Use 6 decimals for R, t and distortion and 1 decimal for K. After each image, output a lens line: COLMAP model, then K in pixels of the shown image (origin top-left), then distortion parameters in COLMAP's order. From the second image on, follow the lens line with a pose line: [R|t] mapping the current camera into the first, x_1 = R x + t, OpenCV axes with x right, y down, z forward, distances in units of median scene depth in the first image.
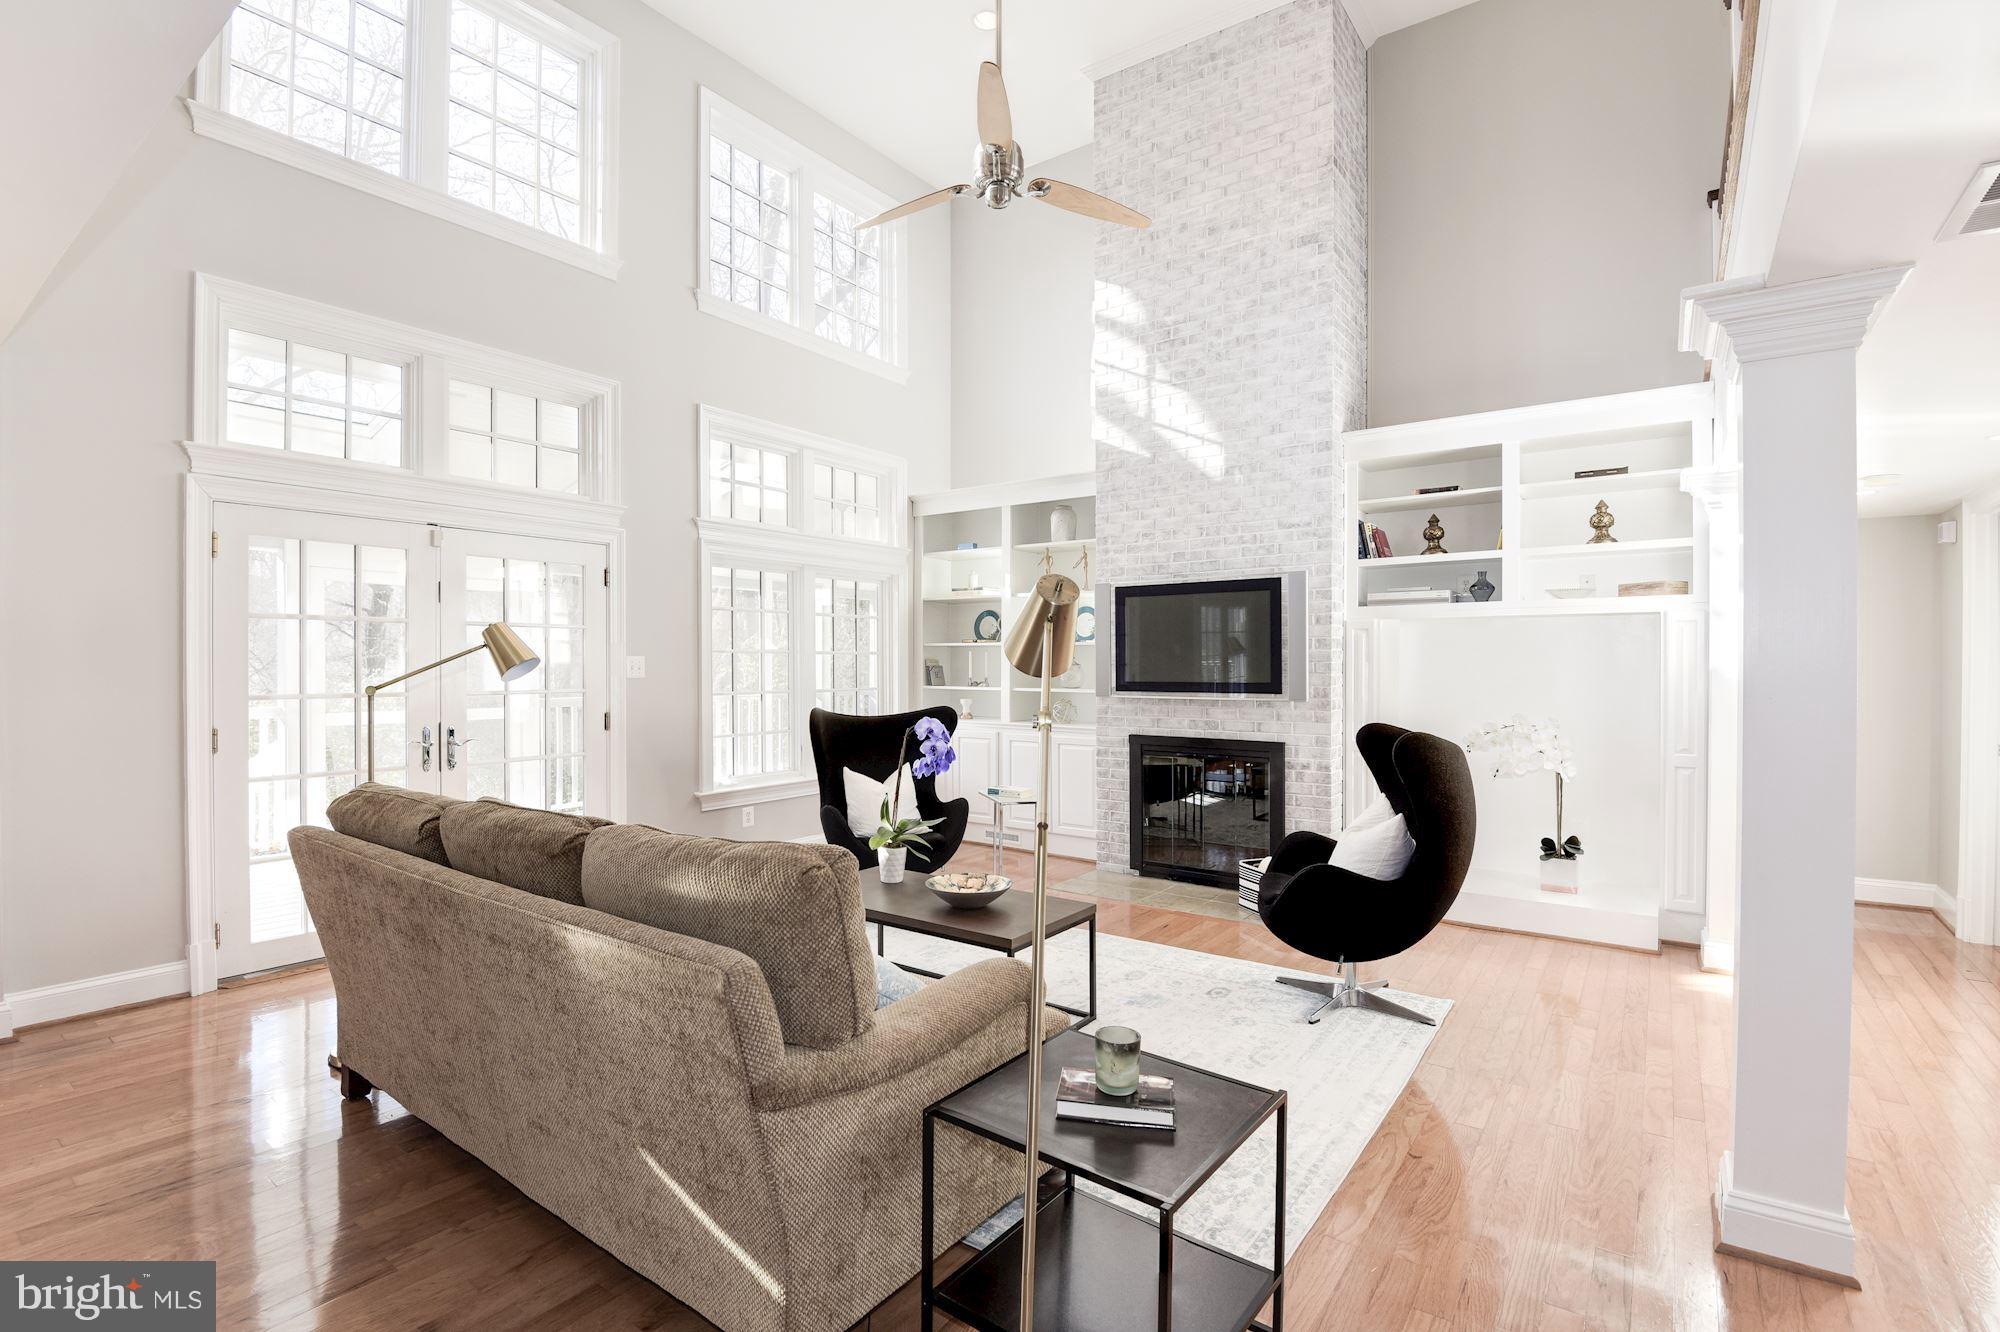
lens RADIAL K [[932.5, 0, 998.1], [0, 932.5, 675.5], [0, 0, 1]] dist [0.027744, -0.034665]
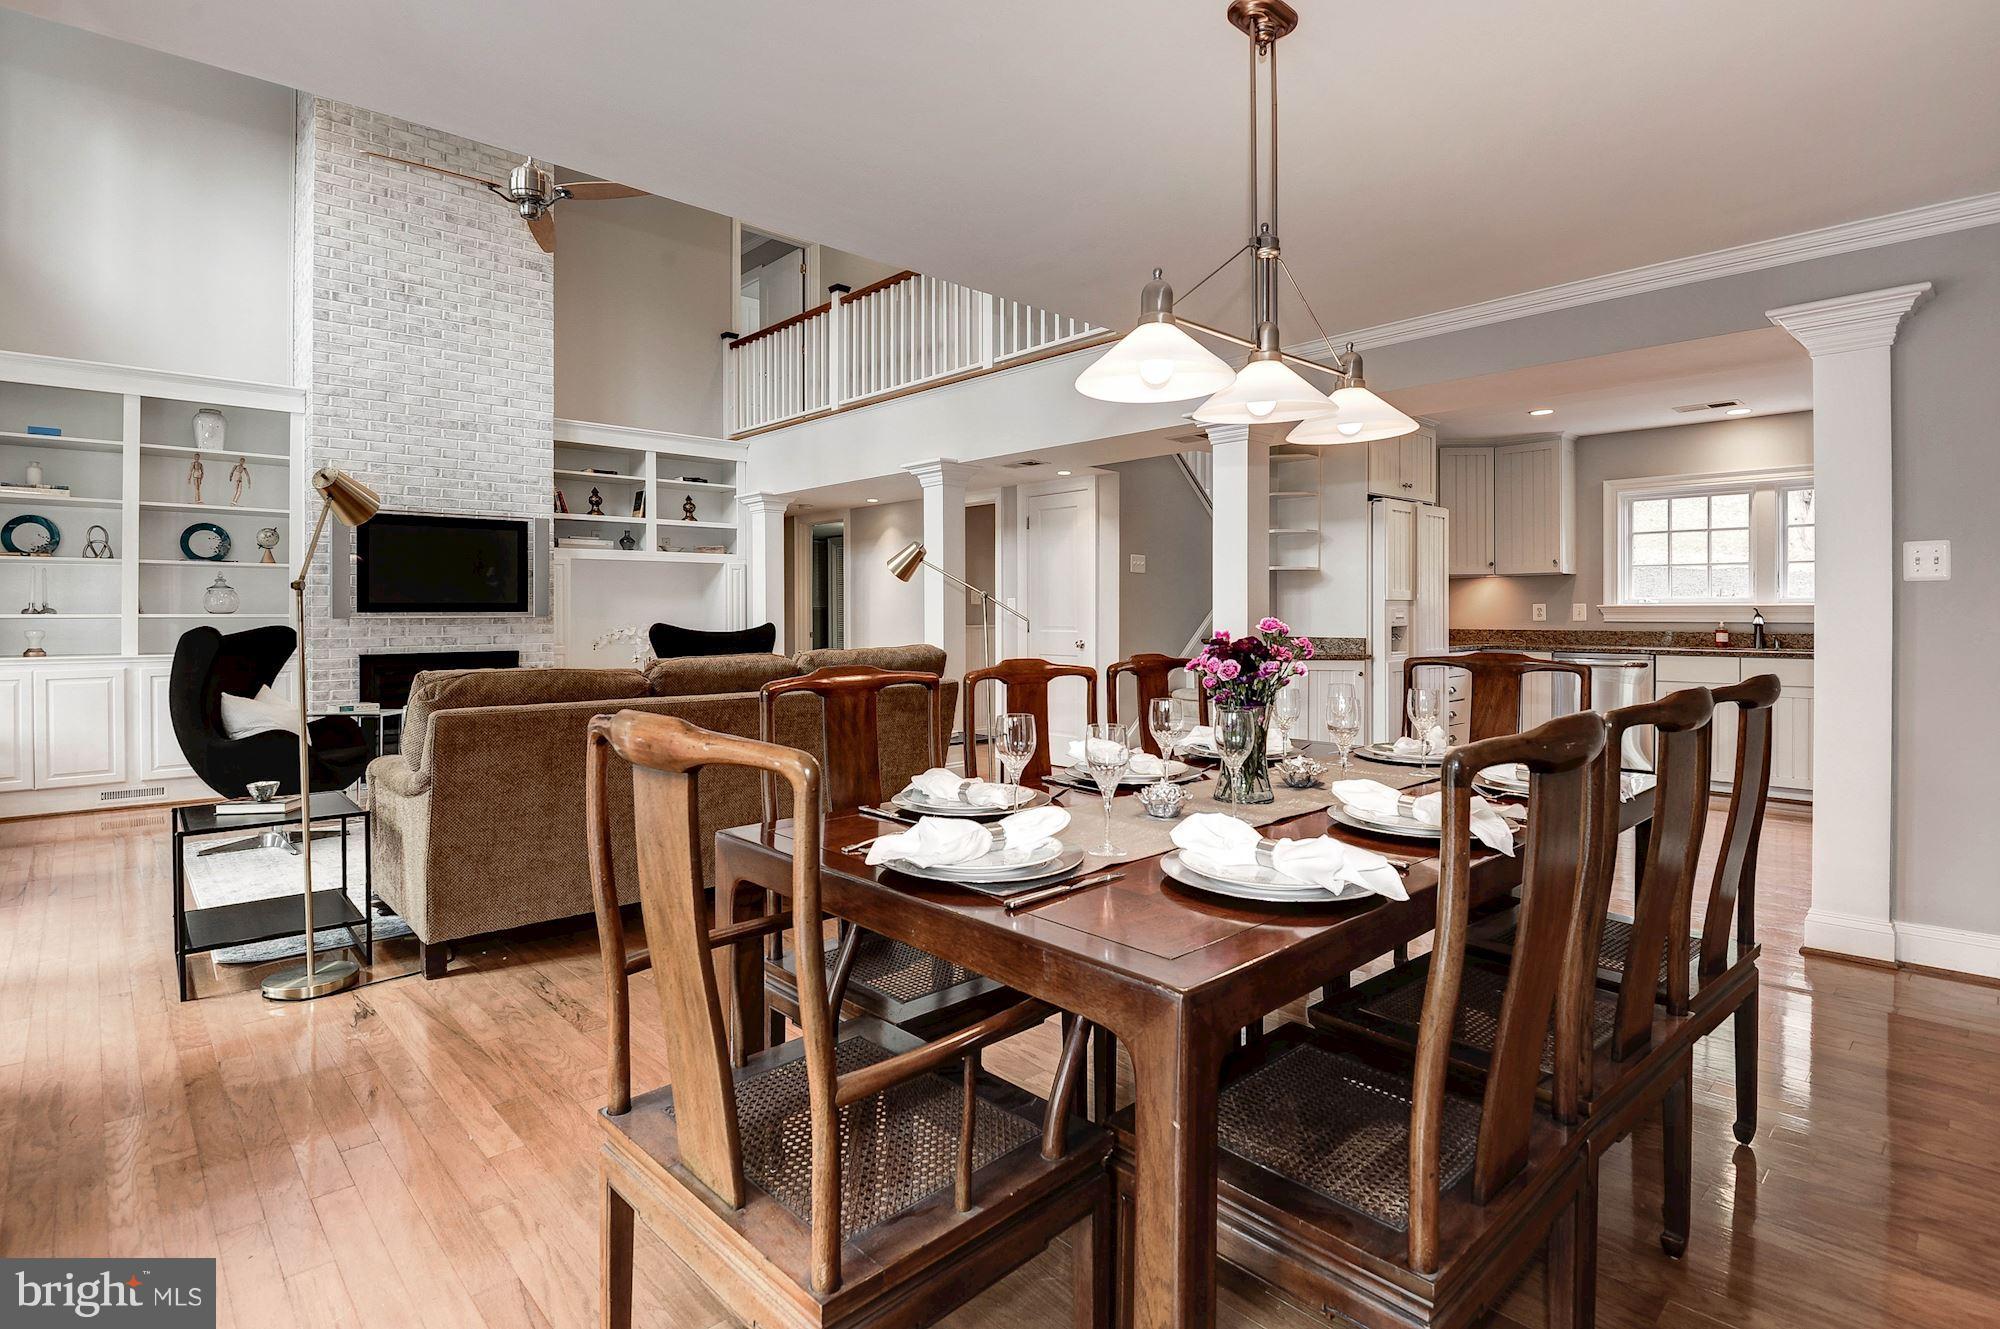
lens RADIAL K [[995.2, 0, 1052.2], [0, 995.2, 626.6], [0, 0, 1]] dist [-0.022322, 0.000281]
pose [[0.154664, -0.016056, 0.987837, -0.911973], [0.014425, 0.999798, 0.013992, 0.030429], [-0.987862, 0.012085, 0.154864, 0.074908]]
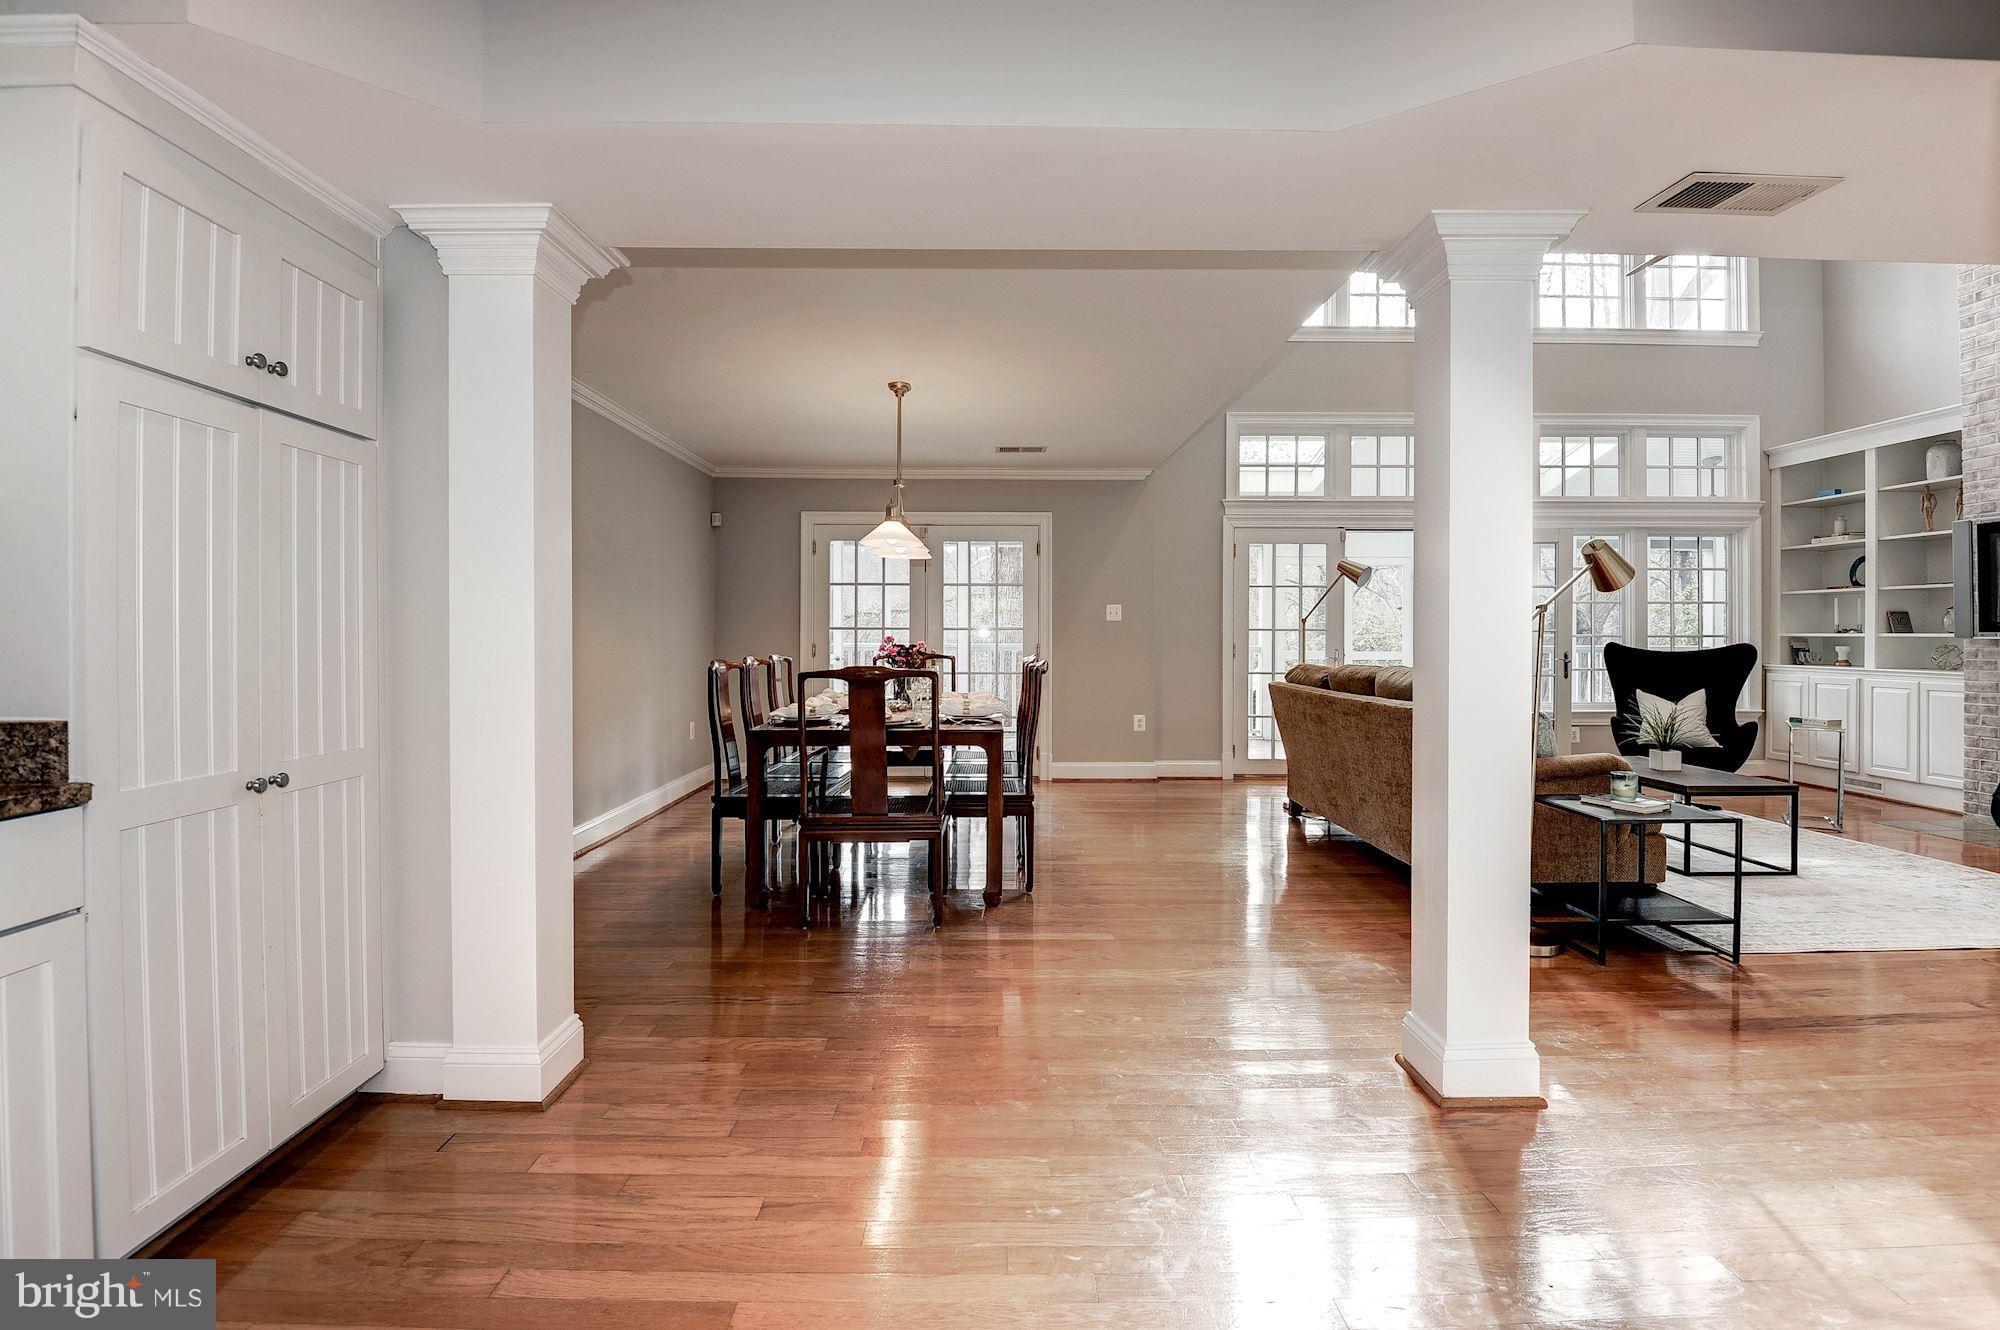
lens RADIAL K [[973.1, 0, 981.3], [0, 973.1, 641.3], [0, 0, 1]] dist [0.001194, -0.009824]
pose [[0.604361, 0.005738, -0.796690, 0.323899], [-0.010004, 0.999950, -0.000387, 0.040016], [0.796648, 0.008204, 0.604388, -0.457165]]
